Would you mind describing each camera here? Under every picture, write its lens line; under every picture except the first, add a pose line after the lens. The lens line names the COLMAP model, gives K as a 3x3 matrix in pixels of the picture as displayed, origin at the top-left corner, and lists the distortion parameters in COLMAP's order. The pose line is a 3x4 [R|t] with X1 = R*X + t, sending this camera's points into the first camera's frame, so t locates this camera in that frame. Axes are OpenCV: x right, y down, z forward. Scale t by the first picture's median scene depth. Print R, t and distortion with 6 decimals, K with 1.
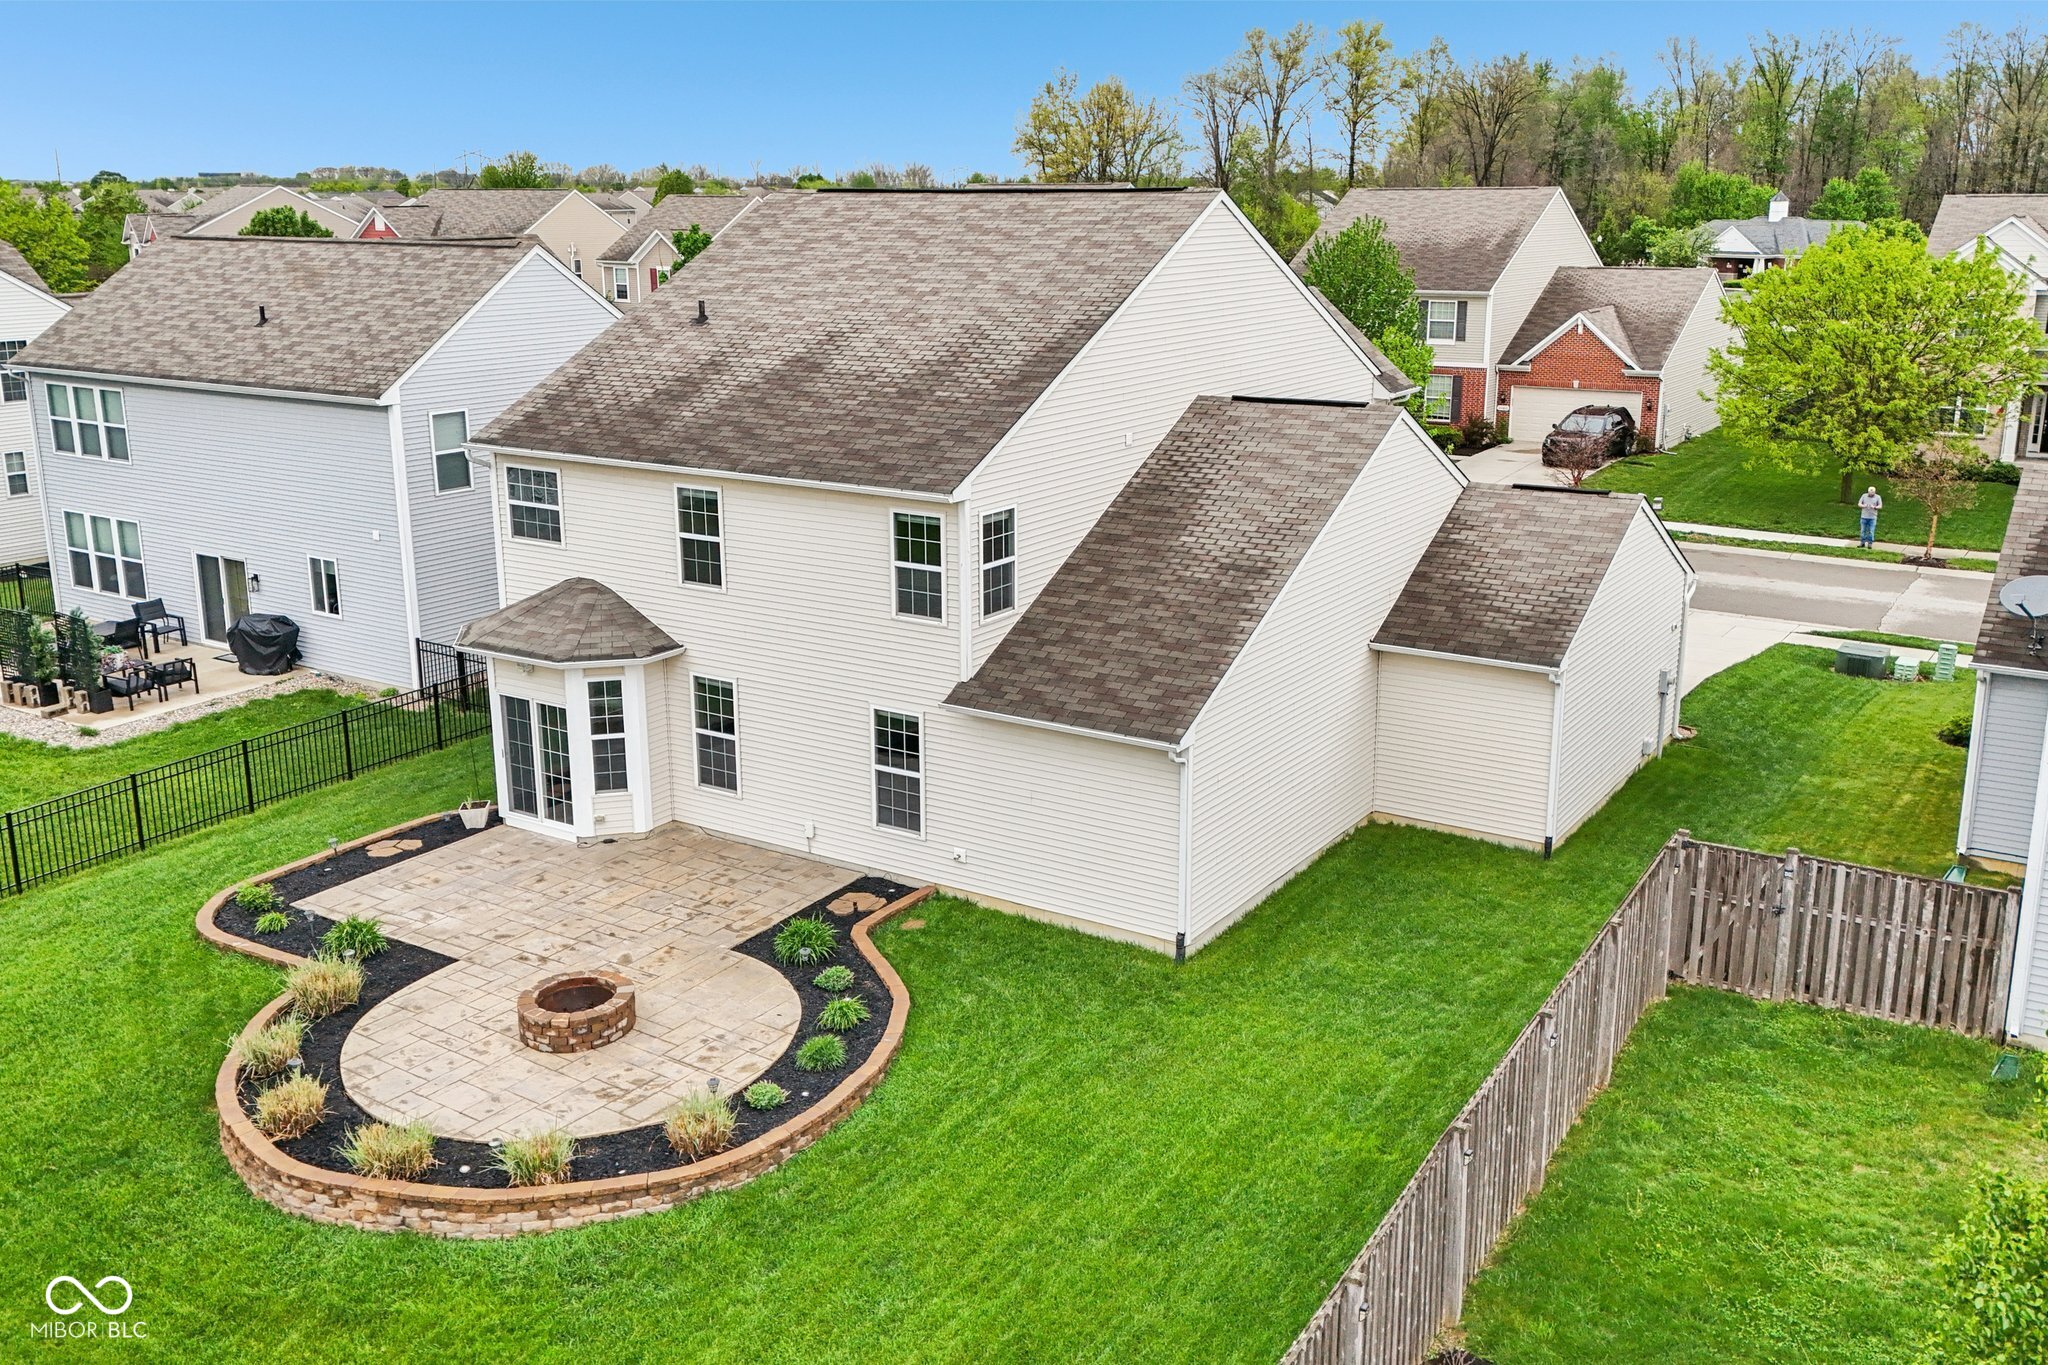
lens RADIAL K [[1812.3, 0, 1029.2], [0, 1812.3, 649.0], [0, 0, 1]] dist [0.118998, -0.201074]
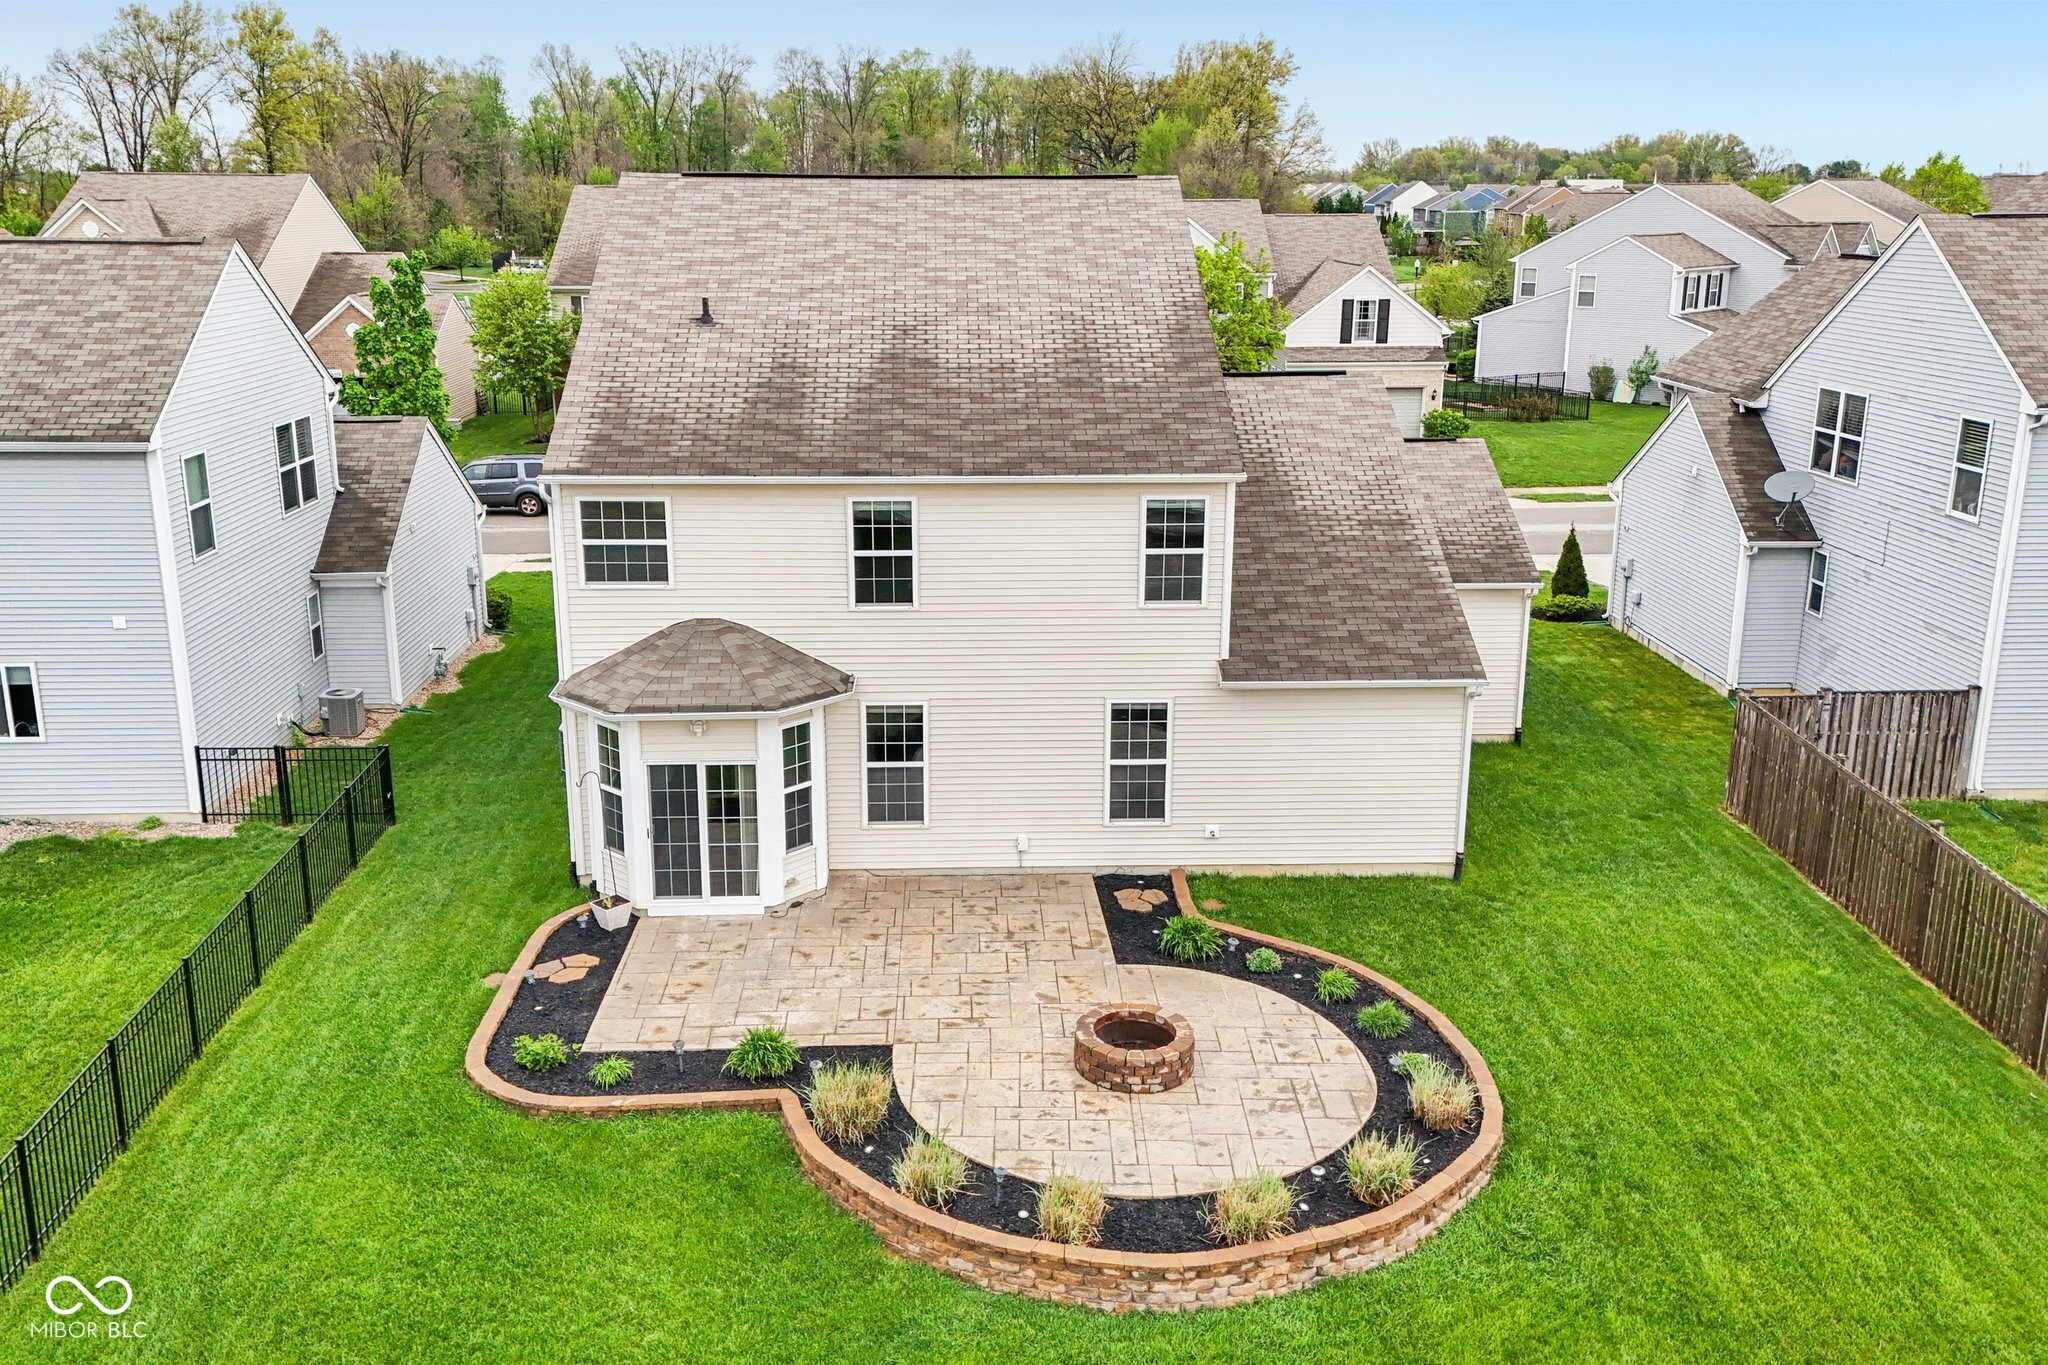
lens RADIAL K [[1782.1, 0, 1024.0], [0, 1782.1, 682.5], [0, 0, 1]] dist [0.120281, -0.175584]
pose [[0.816331, -0.147519, 0.558428, -0.654977], [0.136818, 0.988705, 0.061179, -0.043538], [-0.561146, 0.026460, 0.827294, 0.223119]]
